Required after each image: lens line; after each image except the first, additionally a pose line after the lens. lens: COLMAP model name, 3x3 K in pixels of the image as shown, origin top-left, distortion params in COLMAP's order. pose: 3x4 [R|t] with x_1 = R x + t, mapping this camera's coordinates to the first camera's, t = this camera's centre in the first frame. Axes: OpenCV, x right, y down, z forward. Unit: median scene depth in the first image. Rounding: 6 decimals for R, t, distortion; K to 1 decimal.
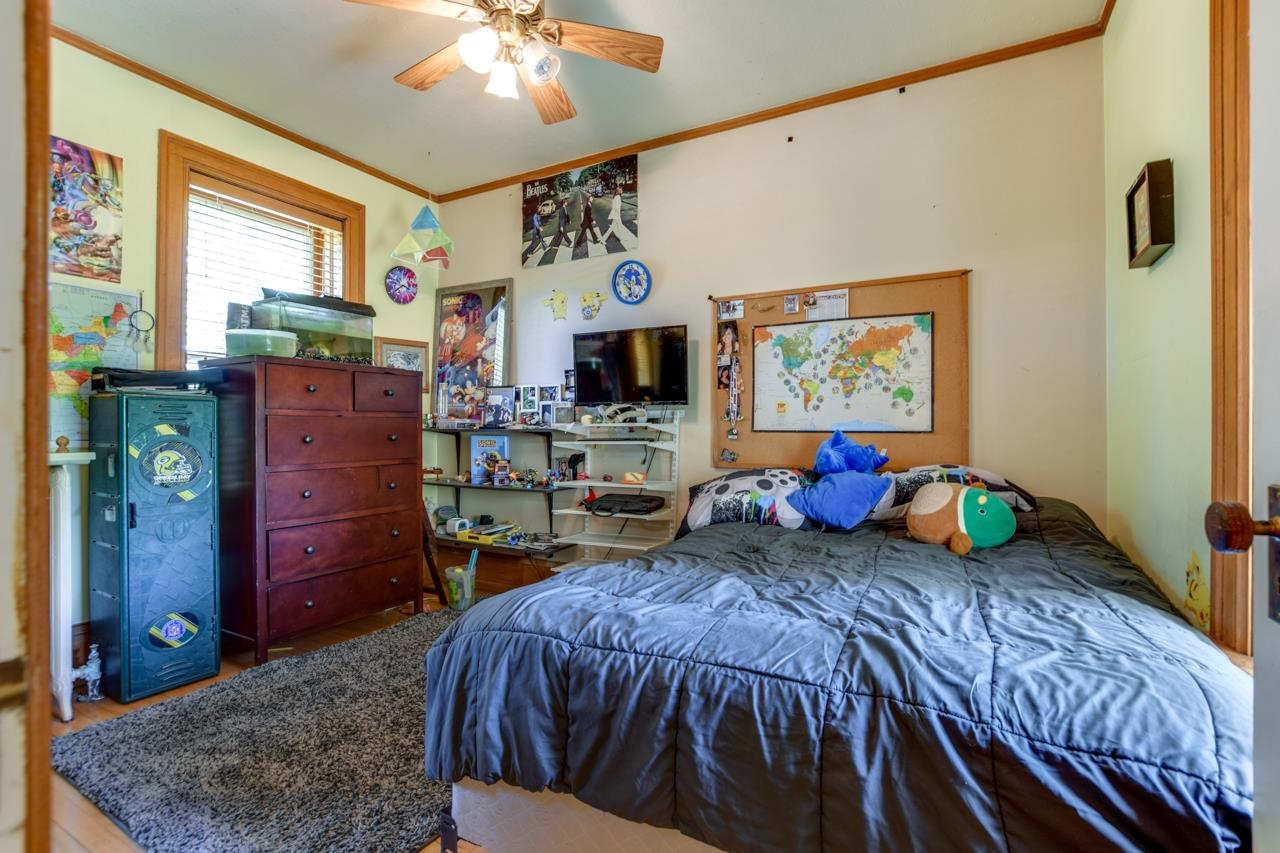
lens RADIAL K [[573.5, 0, 638.8], [0, 573.5, 427.7], [0, 0, 1]] dist [-0.023626, 0.002104]
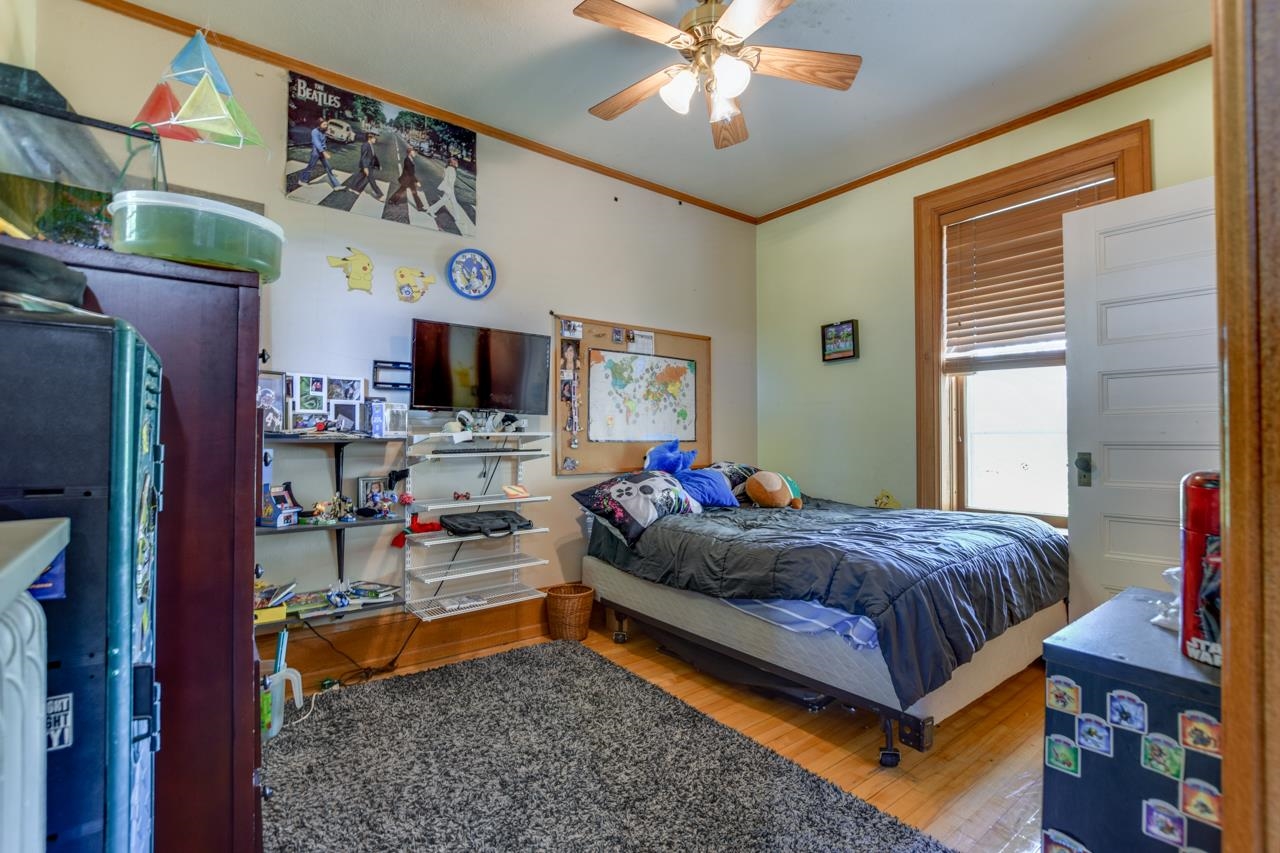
lens RADIAL K [[573.5, 0, 636.7], [0, 573.5, 430.0], [0, 0, 1]] dist [-0.023626, 0.002104]
pose [[0.412707, 0.014177, 0.910754, -0.711538], [-0.001599, 0.999889, -0.014840, 0.001444], [-0.910863, 0.004668, 0.412683, 0.403032]]
